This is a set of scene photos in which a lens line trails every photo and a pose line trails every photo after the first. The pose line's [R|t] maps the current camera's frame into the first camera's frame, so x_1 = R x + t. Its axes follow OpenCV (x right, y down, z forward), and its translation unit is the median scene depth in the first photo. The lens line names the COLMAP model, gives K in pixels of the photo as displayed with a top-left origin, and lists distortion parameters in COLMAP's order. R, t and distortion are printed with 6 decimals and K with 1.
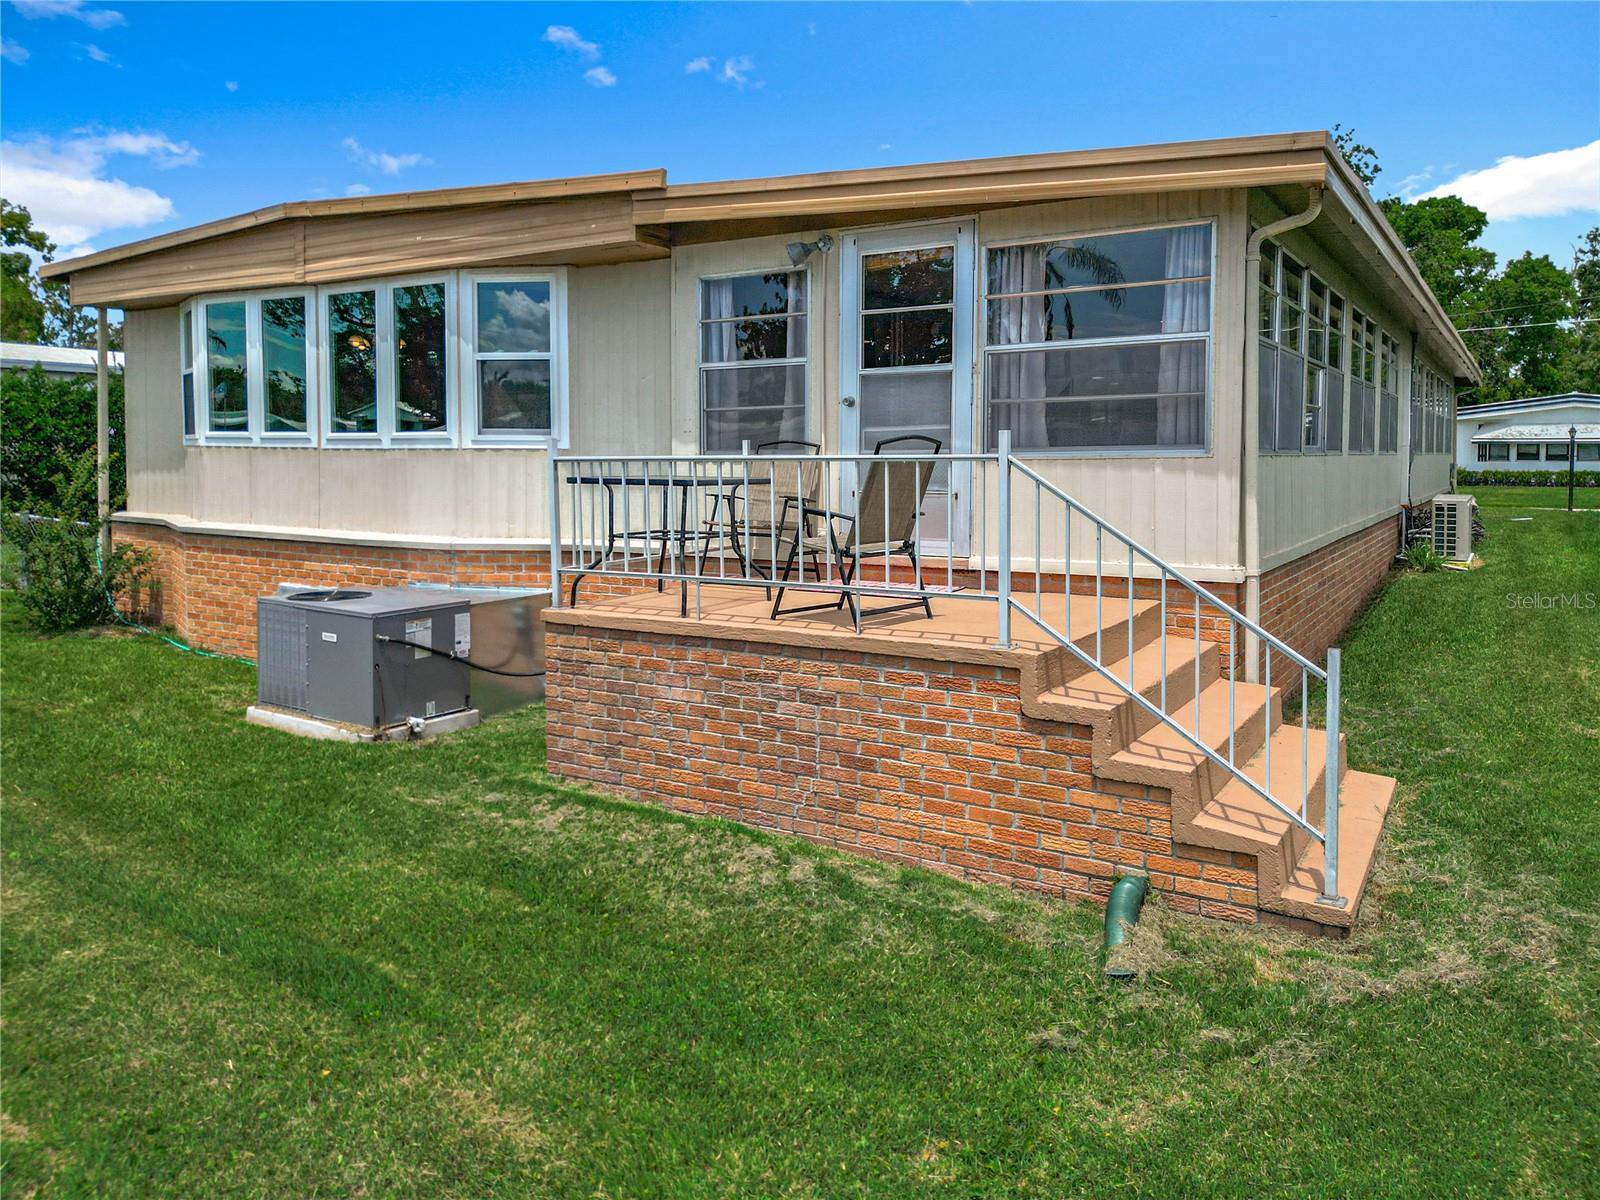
lens RADIAL K [[1108.4, 0, 842.8], [0, 1108.4, 535.0], [0, 0, 1]] dist [0.048992, -0.000626]
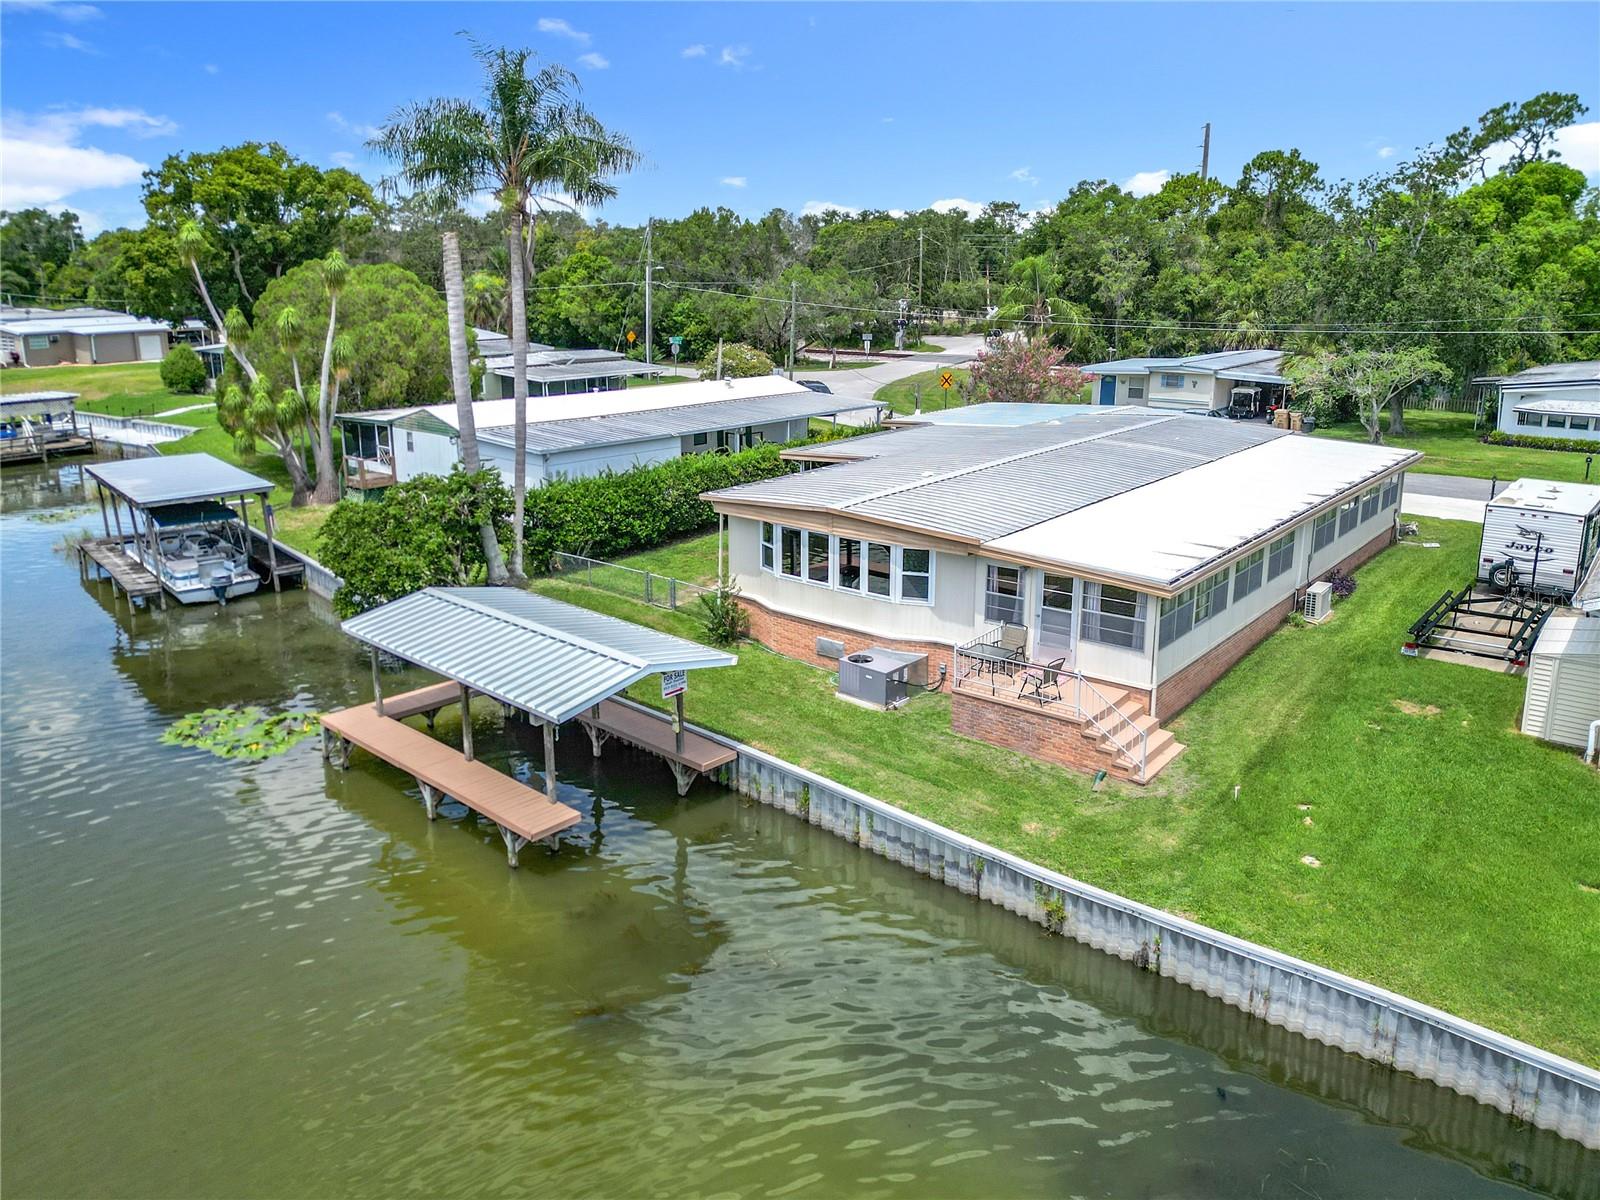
lens RADIAL K [[1137.5, 0, 800.0], [0, 1137.5, 600.0], [0, 0, 1]] dist [0.077692, -0.073832]
pose [[0.988604, 0.031552, -0.147198, -0.189553], [0.002651, 0.973990, 0.226576, -0.914095], [0.150518, -0.224384, 0.962806, -2.246552]]
